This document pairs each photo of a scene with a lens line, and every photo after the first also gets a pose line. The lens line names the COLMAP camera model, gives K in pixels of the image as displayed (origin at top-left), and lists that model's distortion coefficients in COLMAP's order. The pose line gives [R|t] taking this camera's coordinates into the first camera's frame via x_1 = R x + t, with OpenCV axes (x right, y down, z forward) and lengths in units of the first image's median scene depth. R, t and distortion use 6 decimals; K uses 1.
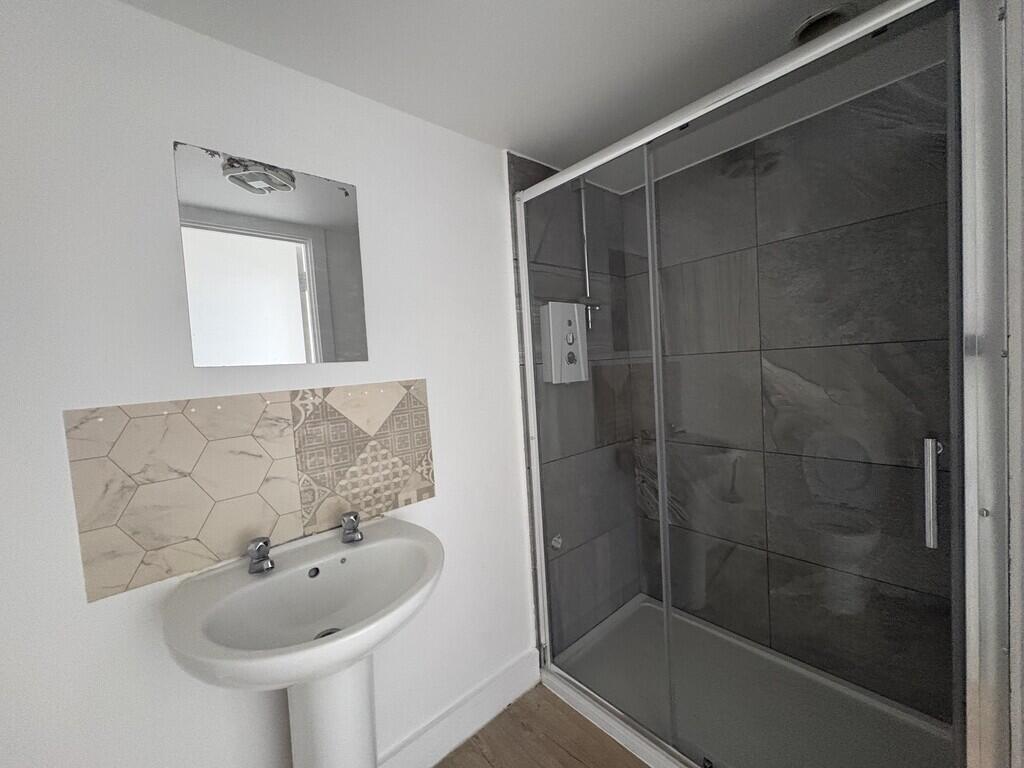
lens RADIAL K [[407.1, 0, 510.7], [0, 407.1, 384.2], [0, 0, 1]] dist [0.009149, 0.000505]
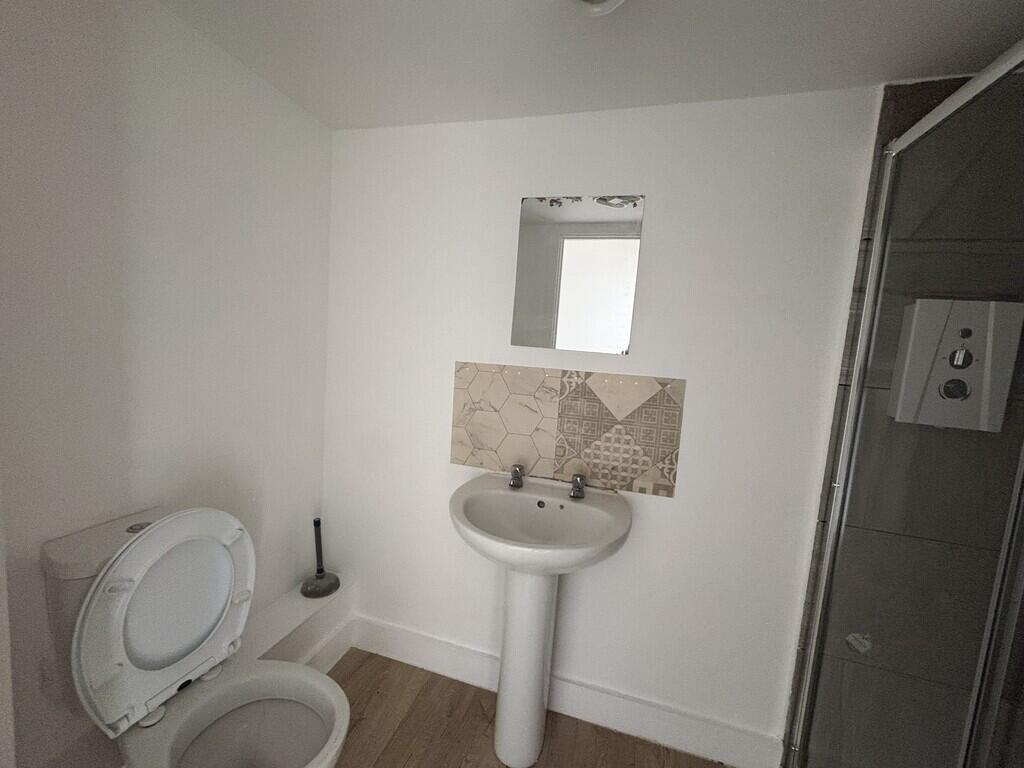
lens RADIAL K [[407.1, 0, 512.0], [0, 407.1, 384.1], [0, 0, 1]] dist [0.009149, 0.000505]
pose [[0.537449, 0.184588, -0.822846, 0.412228], [-0.147625, 0.981277, 0.123707, -0.068449], [0.830275, 0.054986, 0.554636, 0.119420]]
